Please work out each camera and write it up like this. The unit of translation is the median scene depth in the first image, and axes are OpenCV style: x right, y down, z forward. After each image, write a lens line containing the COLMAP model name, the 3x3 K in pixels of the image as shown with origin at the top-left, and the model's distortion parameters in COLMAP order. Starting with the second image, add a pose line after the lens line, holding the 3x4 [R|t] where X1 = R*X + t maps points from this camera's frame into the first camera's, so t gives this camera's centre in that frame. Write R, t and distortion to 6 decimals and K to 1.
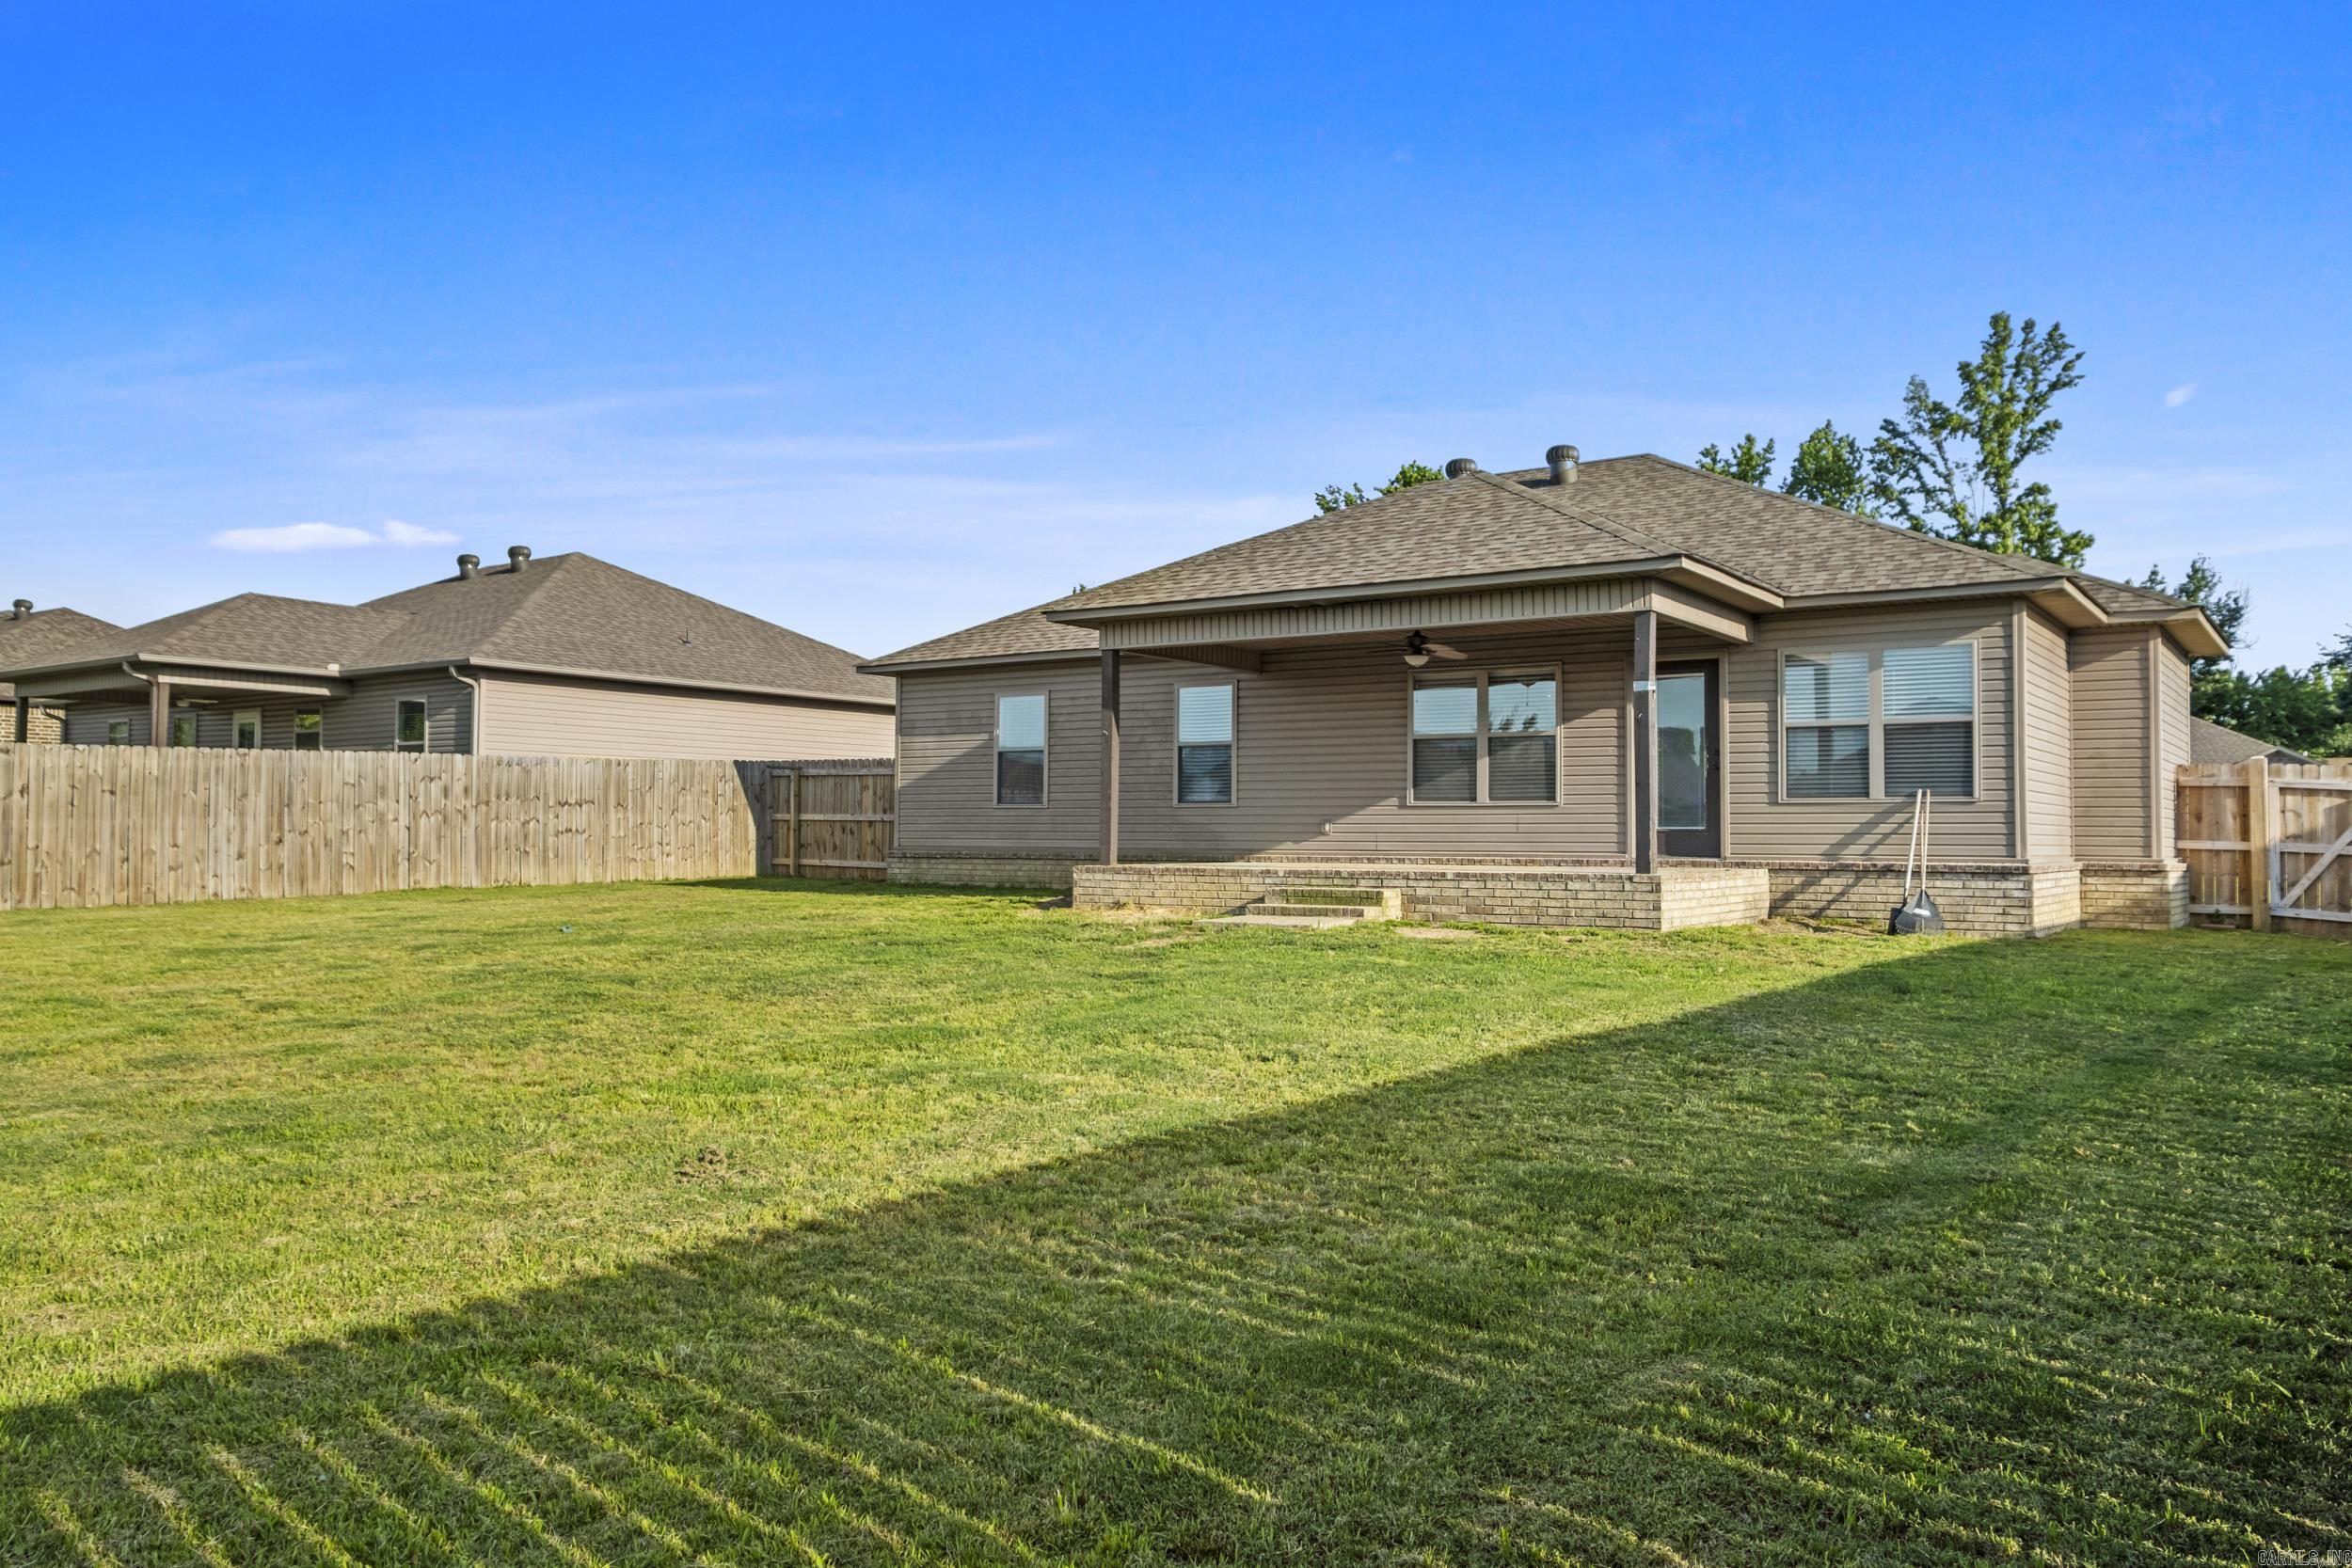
lens RADIAL K [[1730.3, 0, 1176.0], [0, 1730.3, 784.0], [0, 0, 1]] dist [-0.007156, 0.034121]
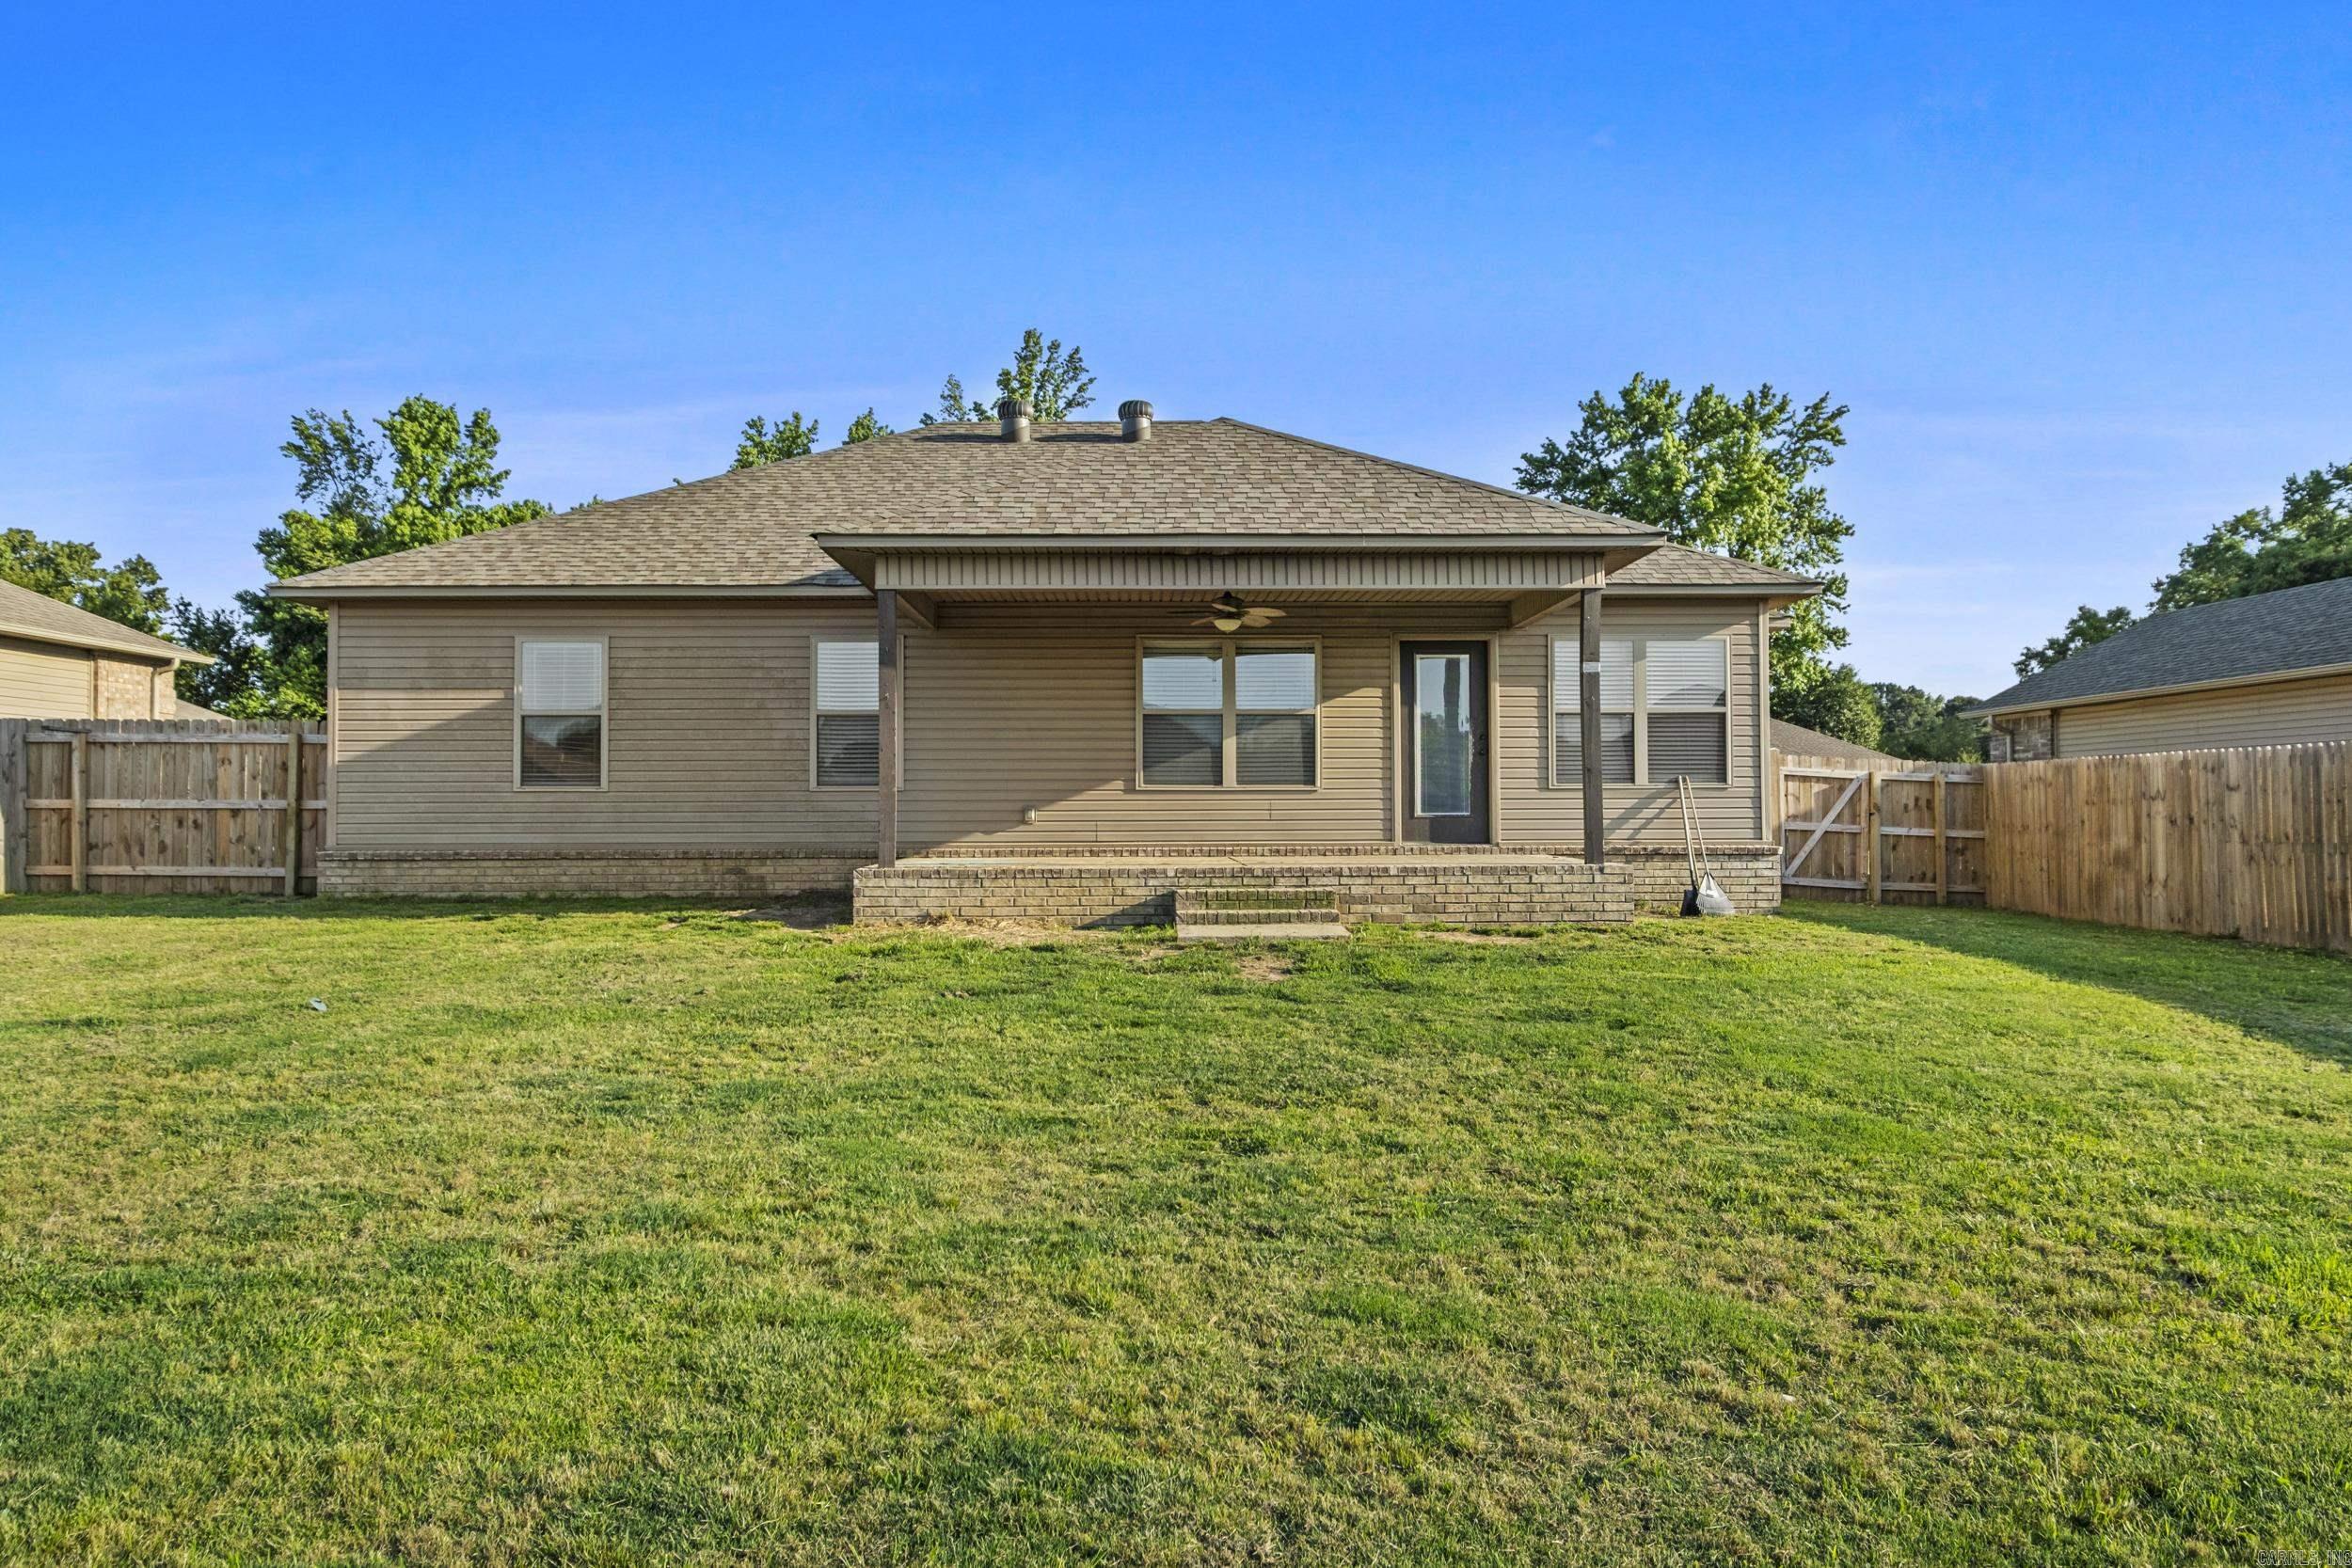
lens RADIAL K [[1730.3, 0, 1176.0], [0, 1730.3, 784.0], [0, 0, 1]] dist [-0.007156, 0.034121]
pose [[0.809740, 0.002082, 0.586785, -0.373857], [-0.010222, 0.999892, 0.010557, 0.000054], [-0.586700, -0.014546, 0.809674, 0.284972]]
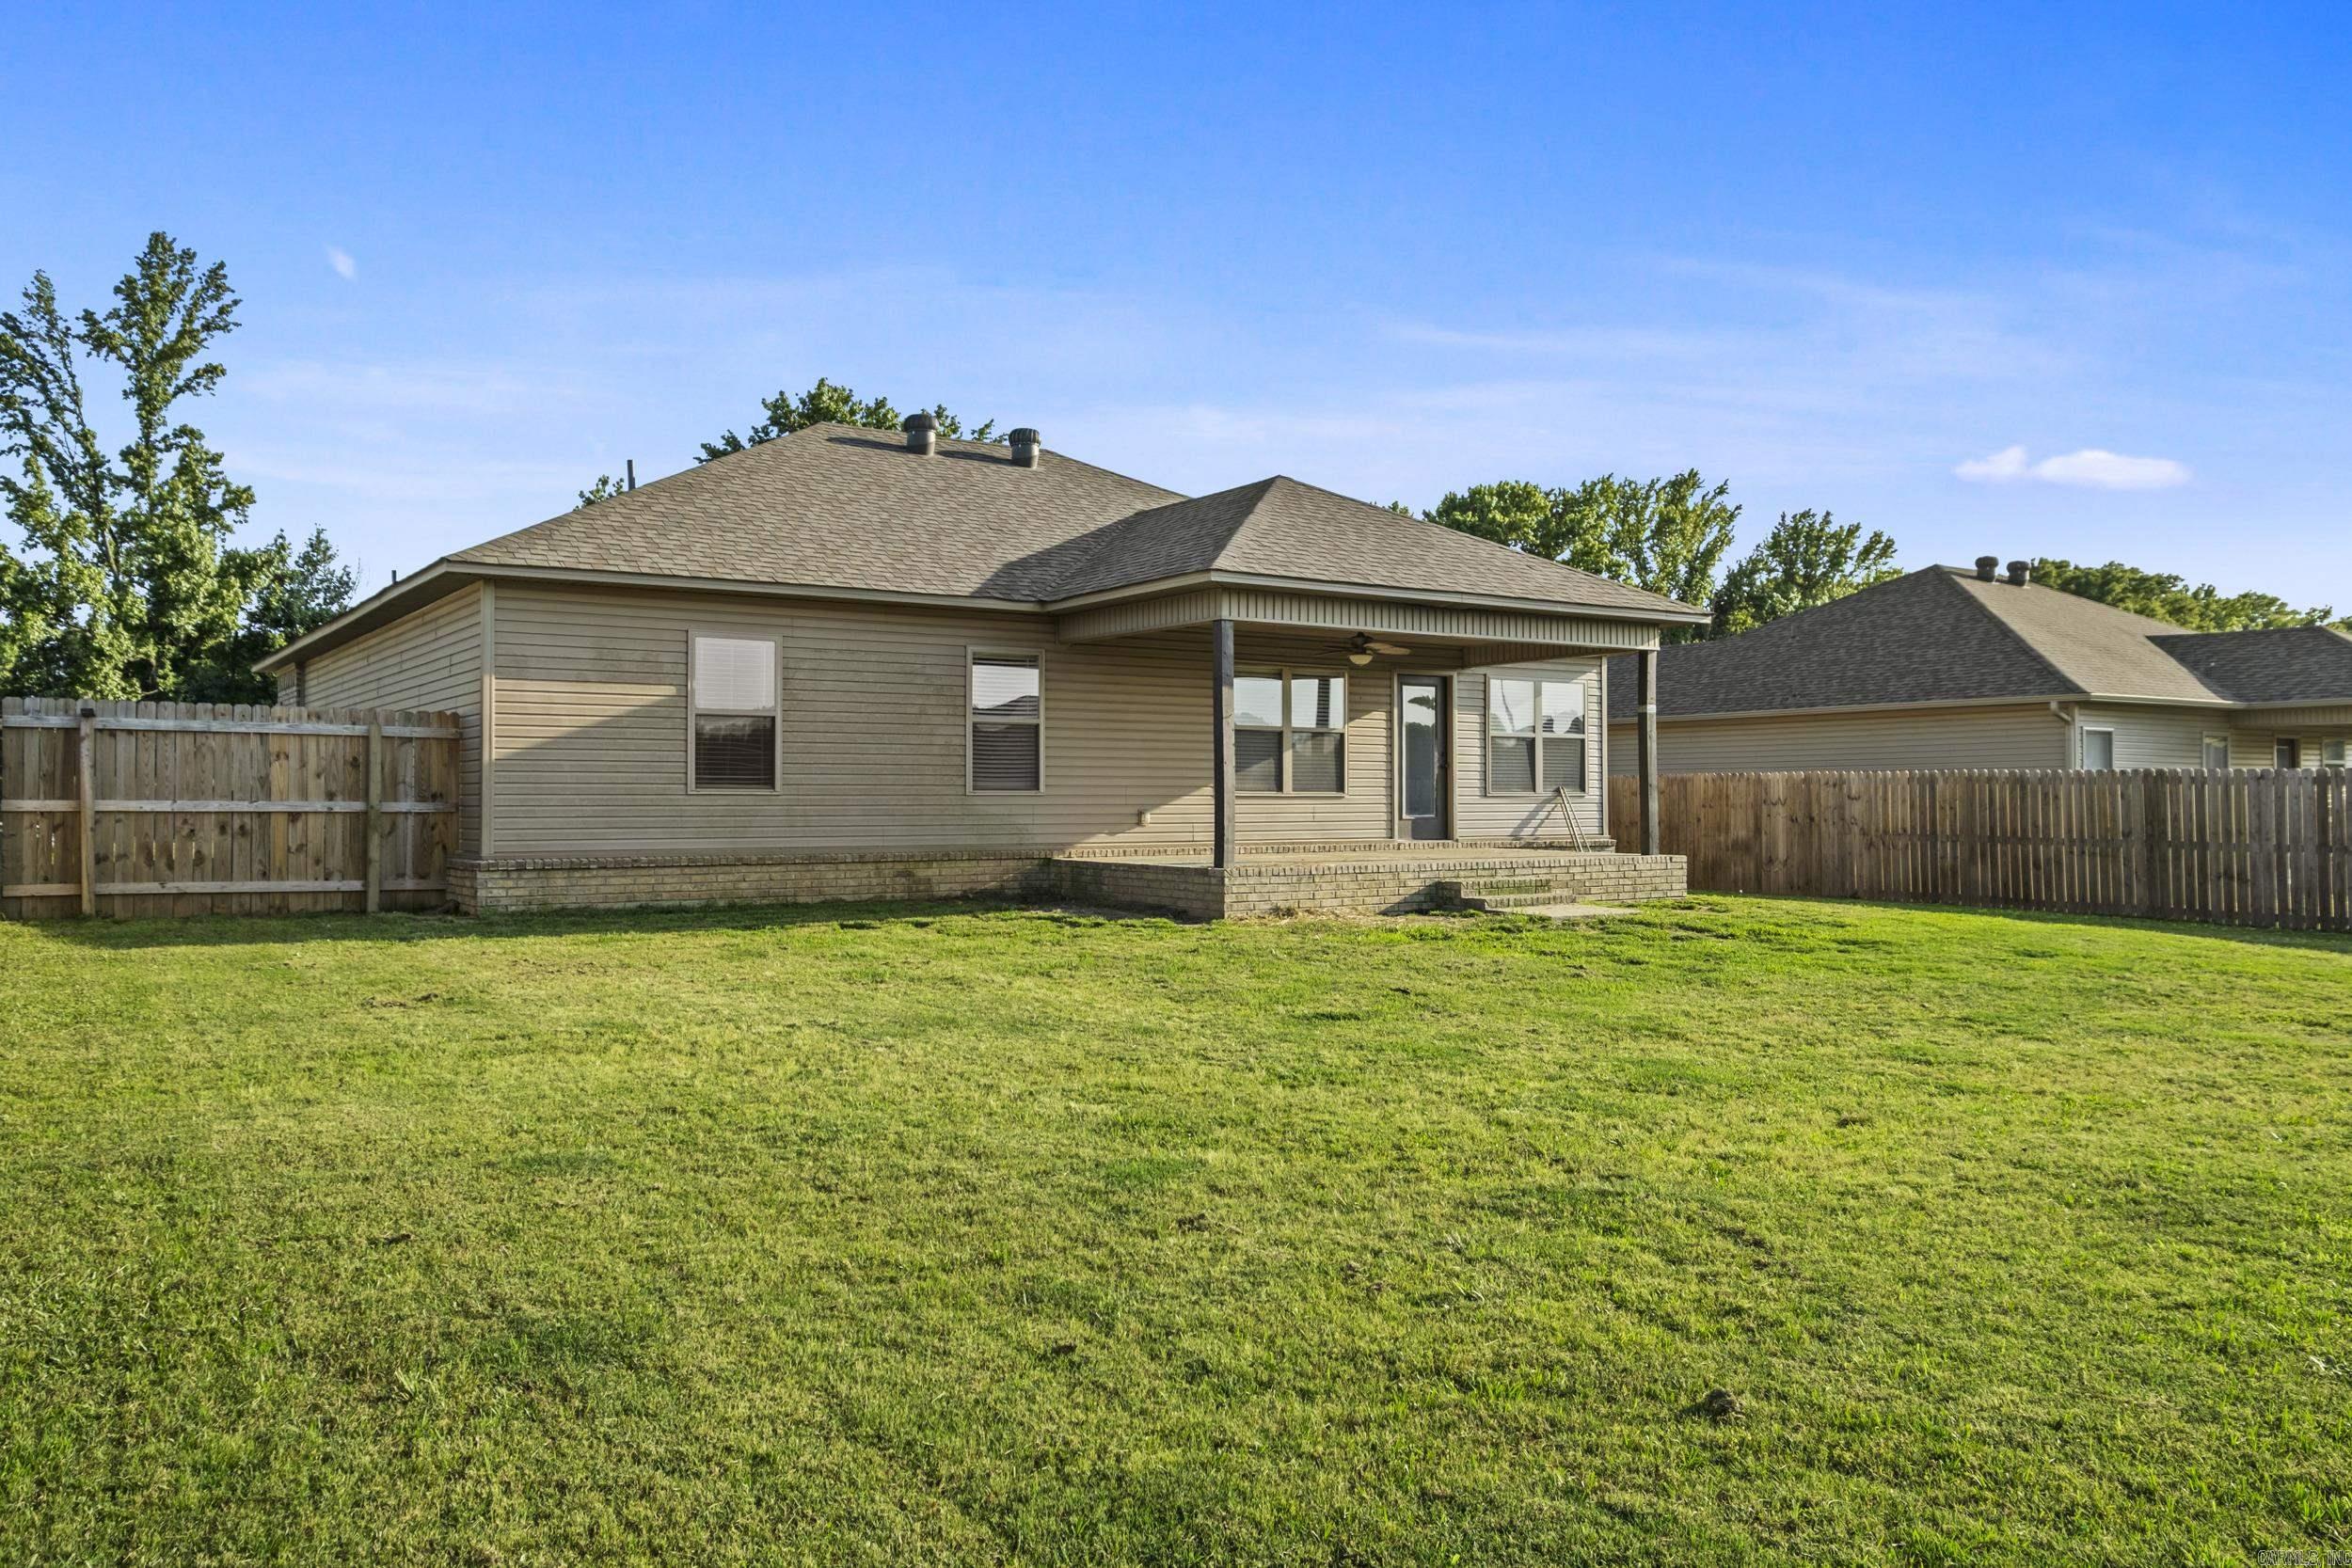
lens RADIAL K [[1730.3, 0, 1176.0], [0, 1730.3, 784.0], [0, 0, 1]] dist [-0.007156, 0.034121]
pose [[0.361696, 0.002653, 0.932292, -0.826767], [-0.026617, 0.999618, 0.007482, -0.000858], [-0.931916, -0.027521, 0.361628, 0.680303]]
